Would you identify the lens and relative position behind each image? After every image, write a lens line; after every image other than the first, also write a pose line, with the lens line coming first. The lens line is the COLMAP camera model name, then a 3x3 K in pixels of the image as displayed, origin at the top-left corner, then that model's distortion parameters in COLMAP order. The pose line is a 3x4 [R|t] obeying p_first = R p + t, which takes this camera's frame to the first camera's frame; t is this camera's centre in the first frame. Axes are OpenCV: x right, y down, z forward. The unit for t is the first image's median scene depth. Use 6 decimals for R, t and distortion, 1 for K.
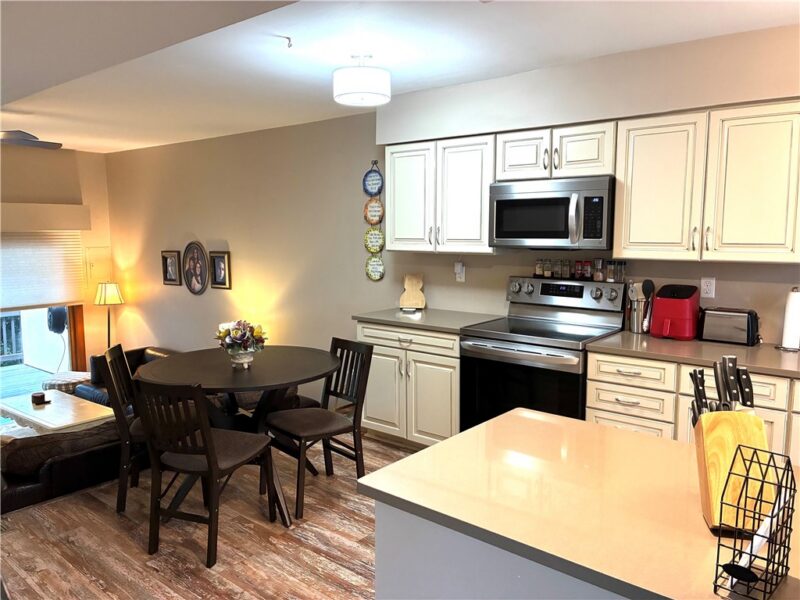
lens RADIAL K [[605.4, 0, 400.0], [0, 605.4, 300.0], [0, 0, 1]] dist [0.059193, -0.079831]
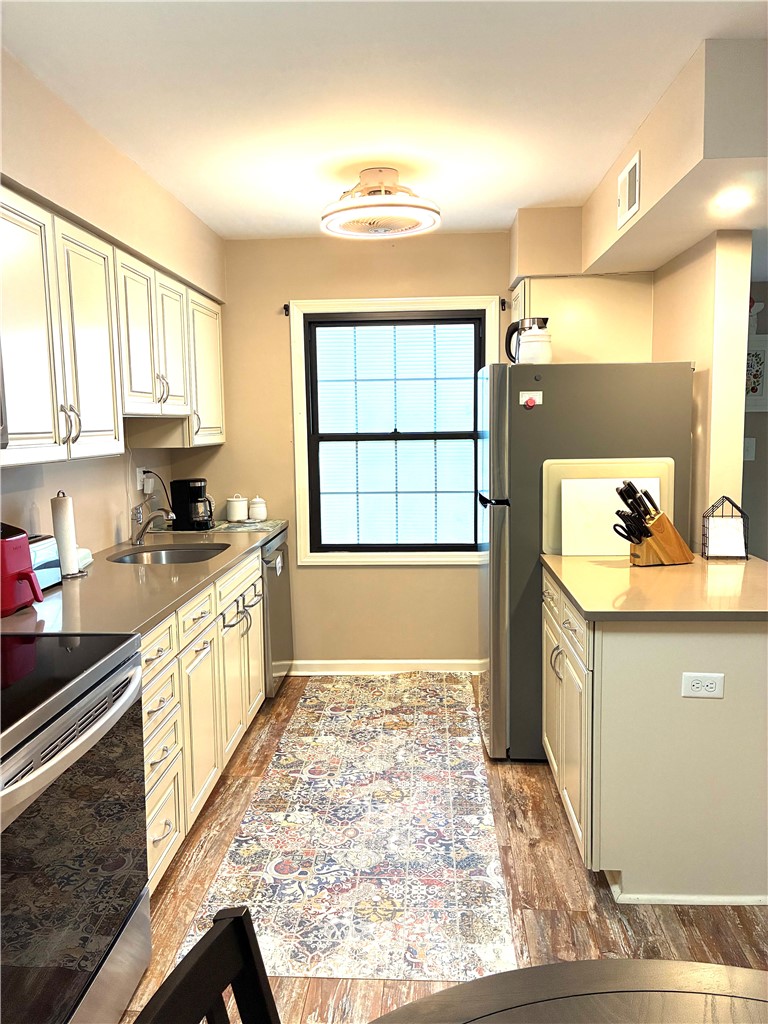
lens RADIAL K [[783.1, 0, 384.0], [0, 783.1, 512.0], [0, 0, 1]] dist [0.044407, -0.001081]
pose [[-0.581694, -0.086472, 0.808798, -0.290322], [0.110934, 0.976609, 0.184199, -0.103652], [-0.805807, 0.196871, -0.558495, 0.992637]]
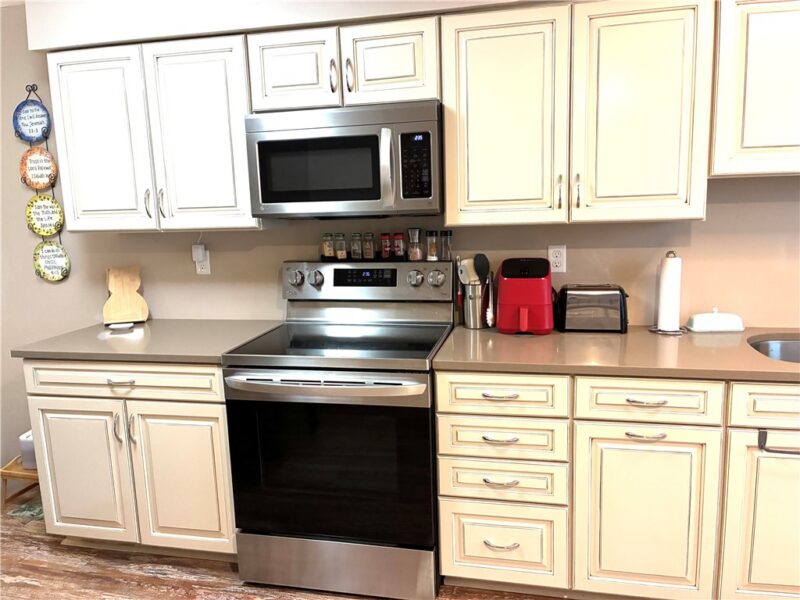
lens RADIAL K [[605.4, 0, 400.0], [0, 605.4, 300.0], [0, 0, 1]] dist [0.059193, -0.079831]
pose [[0.894181, -0.098365, 0.436767, -0.000301], [0.082582, 0.995064, 0.055033, -0.025001], [-0.440024, -0.013141, 0.897890, 0.372836]]
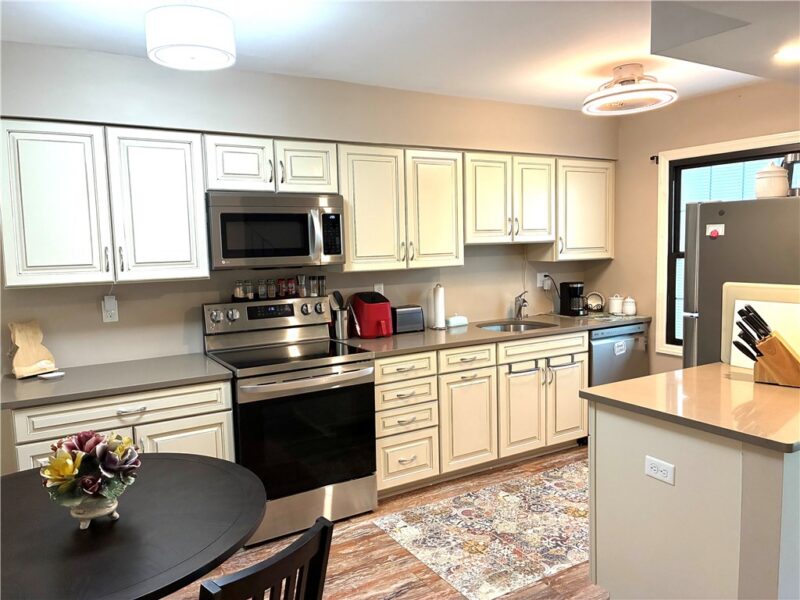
lens RADIAL K [[605.4, 0, 400.0], [0, 605.4, 300.0], [0, 0, 1]] dist [0.059193, -0.079831]
pose [[0.335147, -0.099423, 0.936905, -0.554006], [0.133483, 0.989396, 0.057244, -0.061072], [-0.932662, 0.105876, 0.344865, 0.493973]]
